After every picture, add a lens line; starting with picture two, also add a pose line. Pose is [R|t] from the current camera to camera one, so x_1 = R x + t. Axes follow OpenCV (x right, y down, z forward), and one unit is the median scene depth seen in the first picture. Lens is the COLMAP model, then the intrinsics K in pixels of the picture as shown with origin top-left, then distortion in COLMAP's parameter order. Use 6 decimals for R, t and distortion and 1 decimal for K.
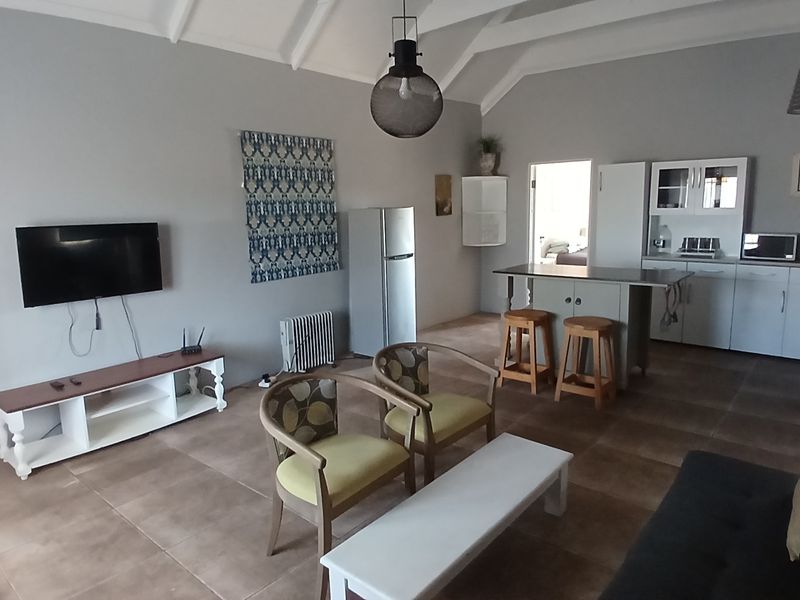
lens RADIAL K [[530.3, 0, 414.5], [0, 530.3, 288.6], [0, 0, 1]] dist [0.036908, -0.072410]
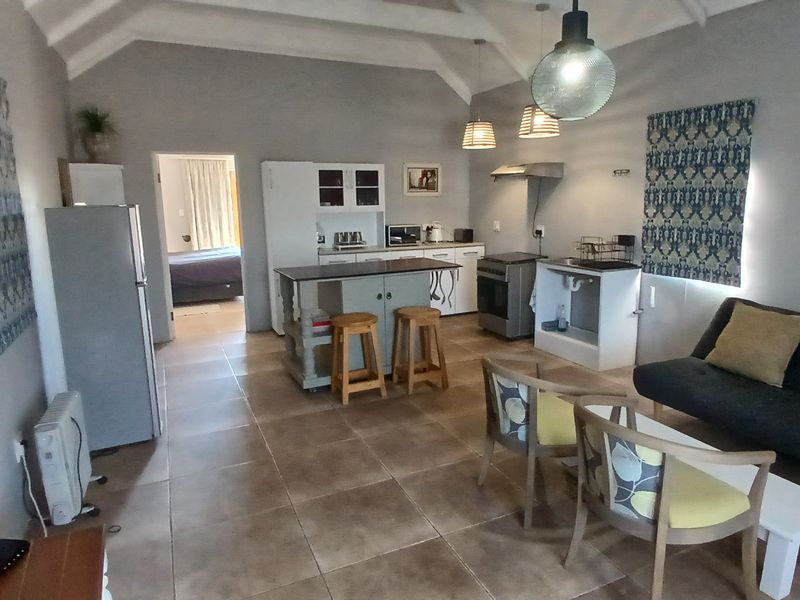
lens RADIAL K [[530.3, 0, 414.5], [0, 530.3, 288.6], [0, 0, 1]] dist [0.036908, -0.072410]
pose [[0.424642, -0.141969, 0.894161, -0.456956], [0.145189, 0.985525, 0.087525, -0.056714], [-0.893644, 0.092656, 0.439107, 0.398759]]
